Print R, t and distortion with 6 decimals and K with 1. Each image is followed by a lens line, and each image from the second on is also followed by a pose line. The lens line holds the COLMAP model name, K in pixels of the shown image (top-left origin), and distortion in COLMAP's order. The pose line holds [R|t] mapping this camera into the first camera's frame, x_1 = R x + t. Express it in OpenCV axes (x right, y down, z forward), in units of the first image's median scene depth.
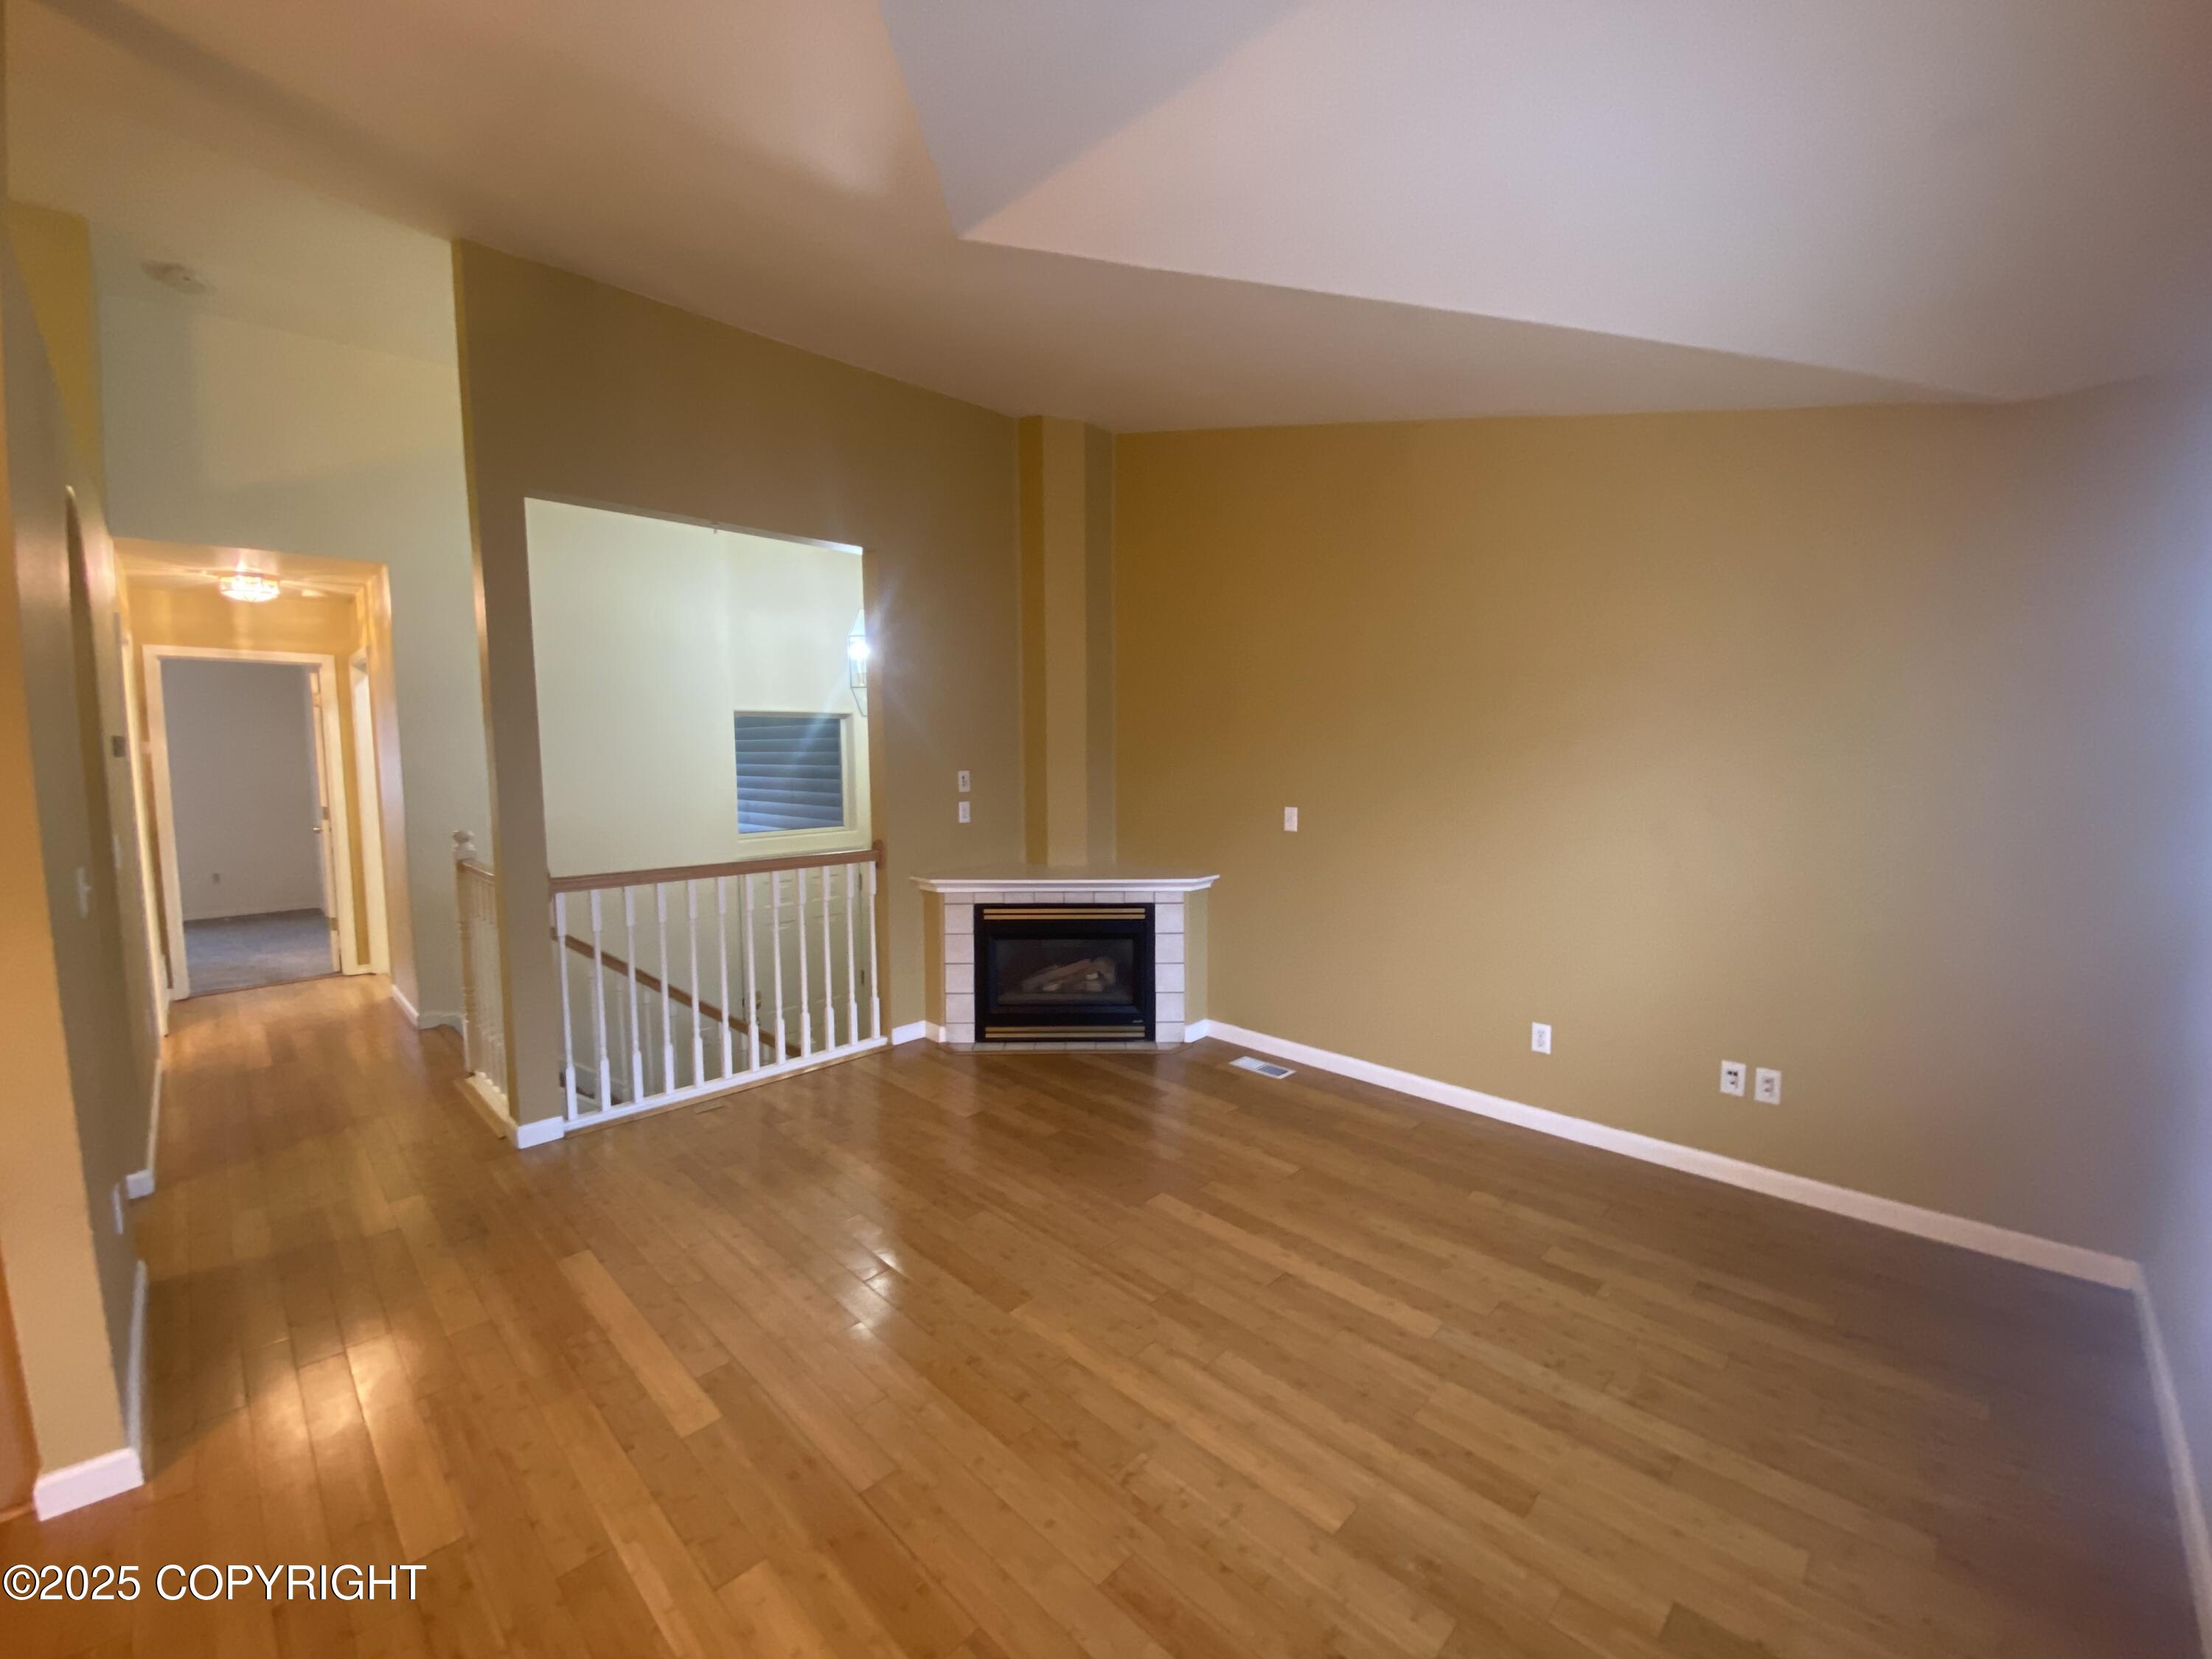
lens RADIAL K [[887.2, 0, 1103.0], [0, 887.2, 825.2], [0, 0, 1]] dist [0.031486, -0.023941]
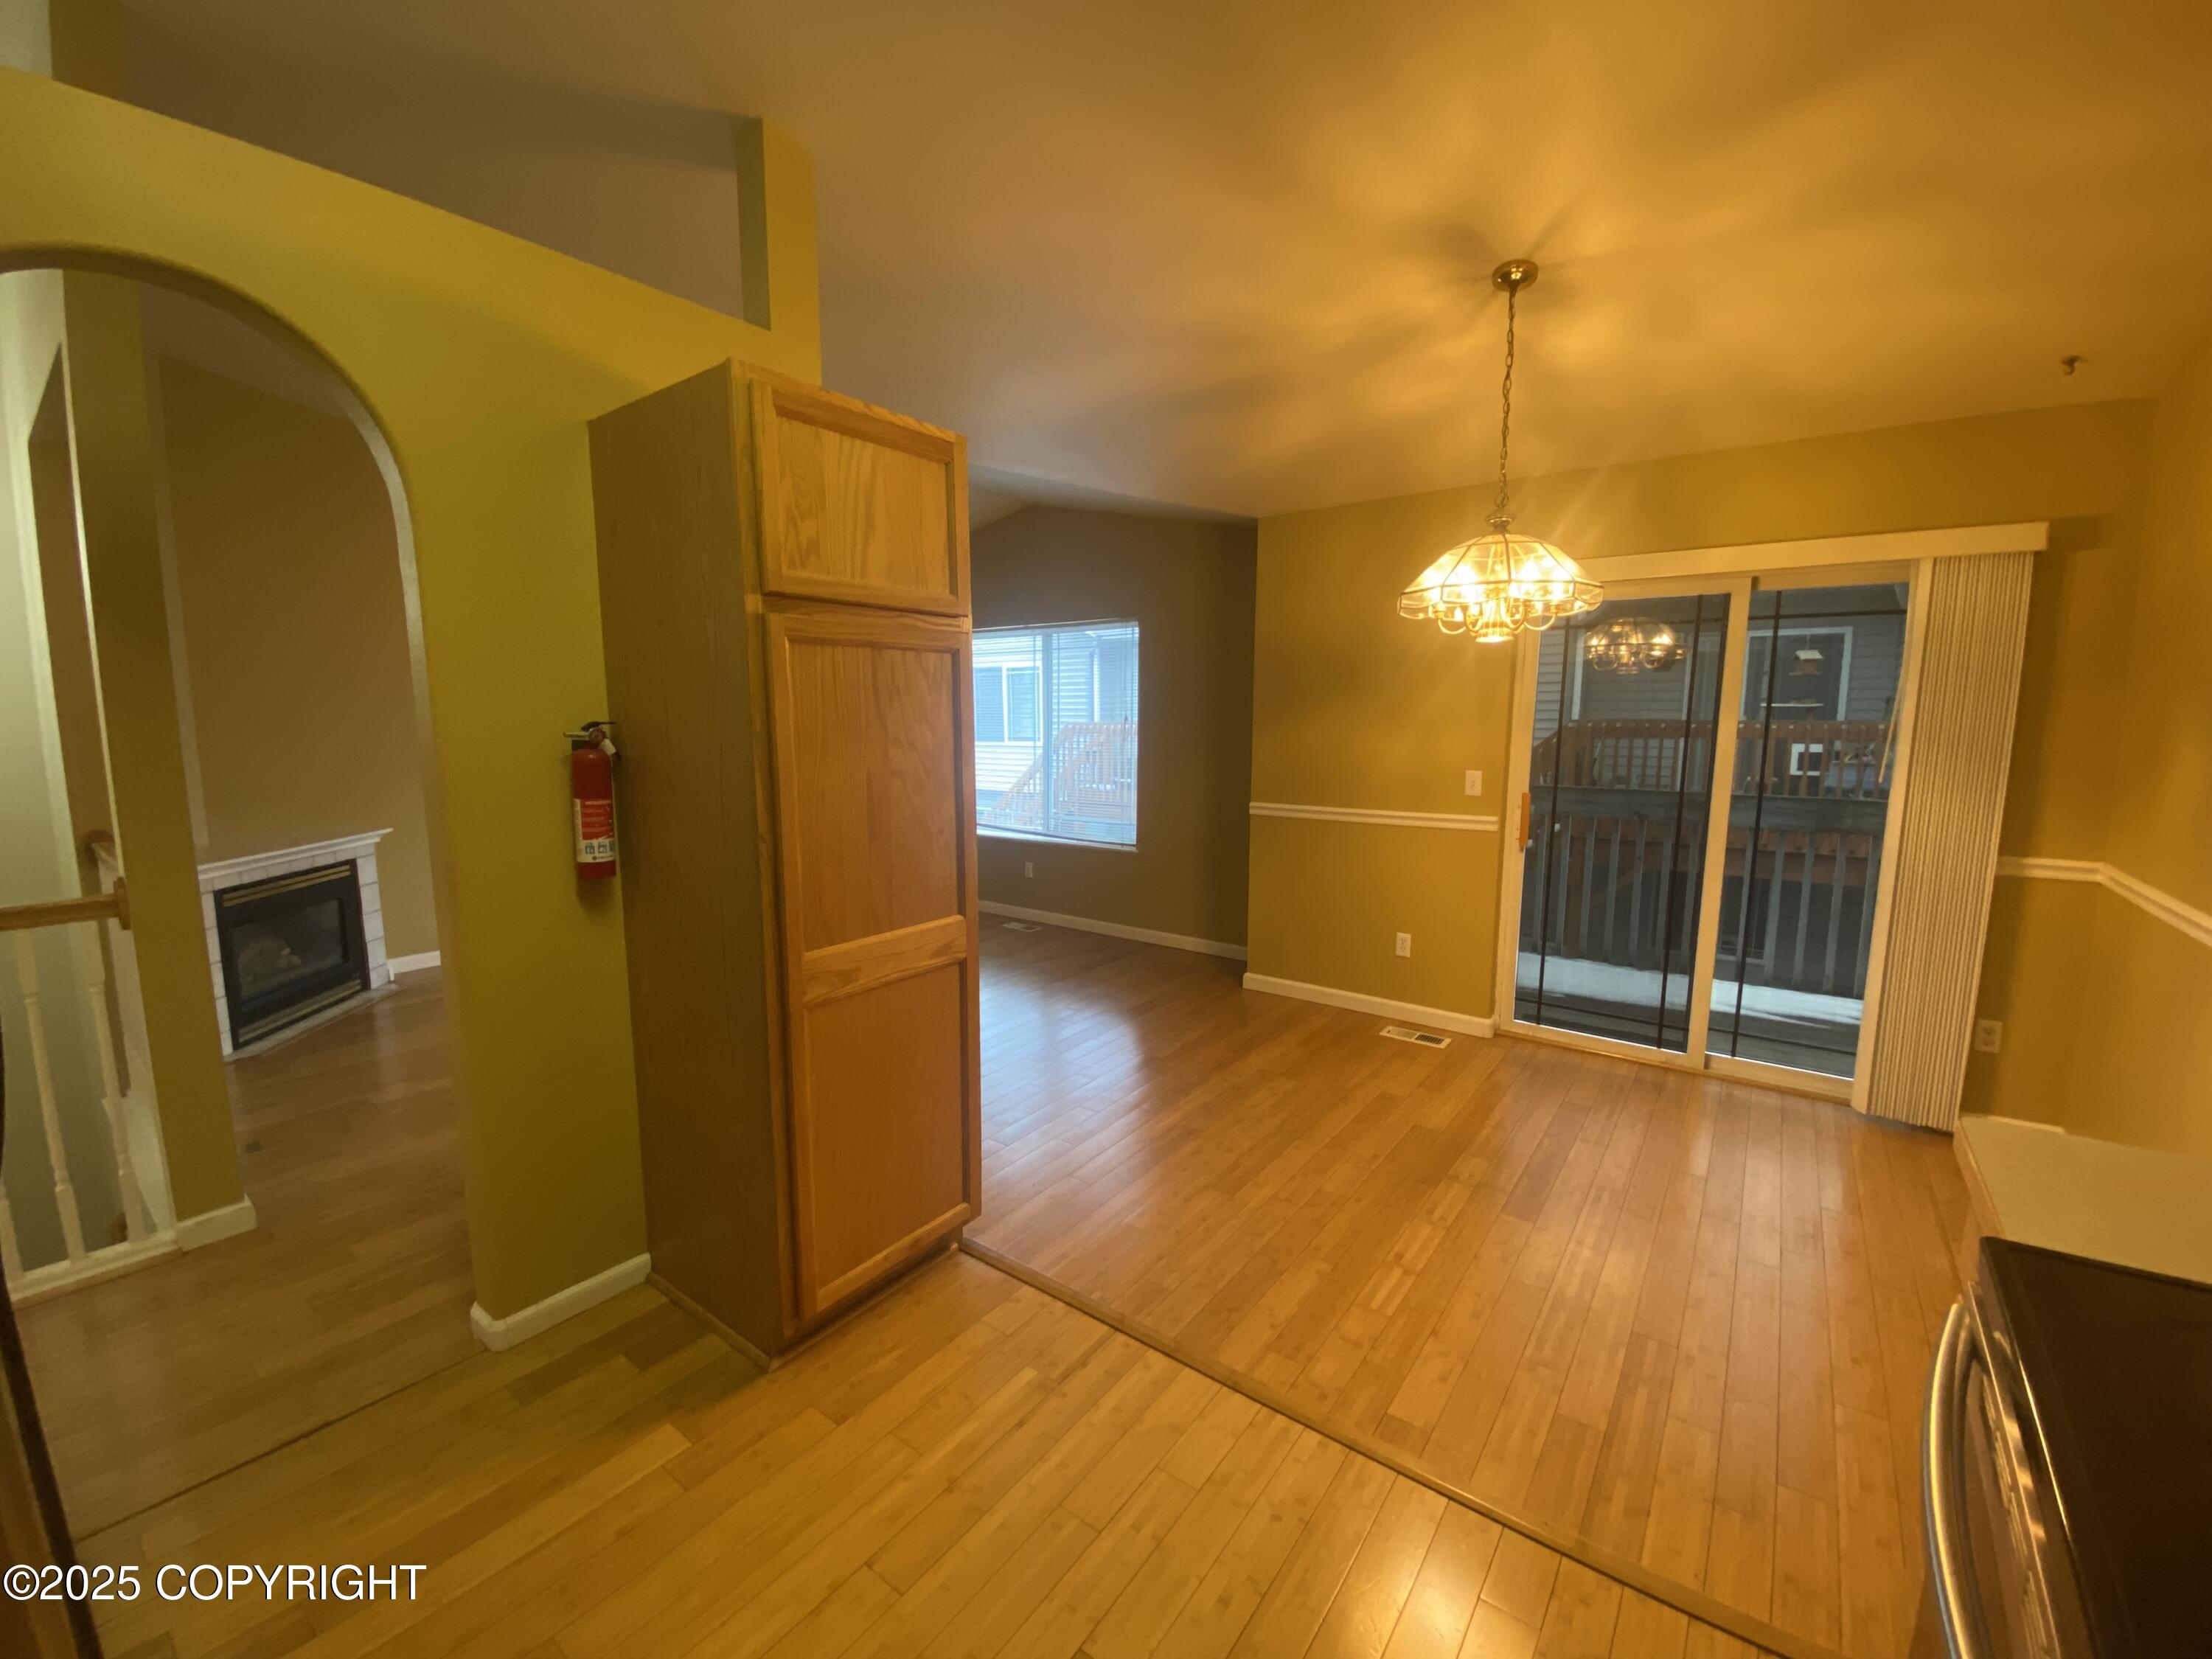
lens RADIAL K [[887.2, 0, 1103.0], [0, 887.2, 825.2], [0, 0, 1]] dist [0.031486, -0.023941]
pose [[-0.127671, -0.119398, 0.984603, -1.101836], [0.088550, 0.987391, 0.131219, -0.011228], [-0.987856, 0.103939, -0.115489, 0.251234]]
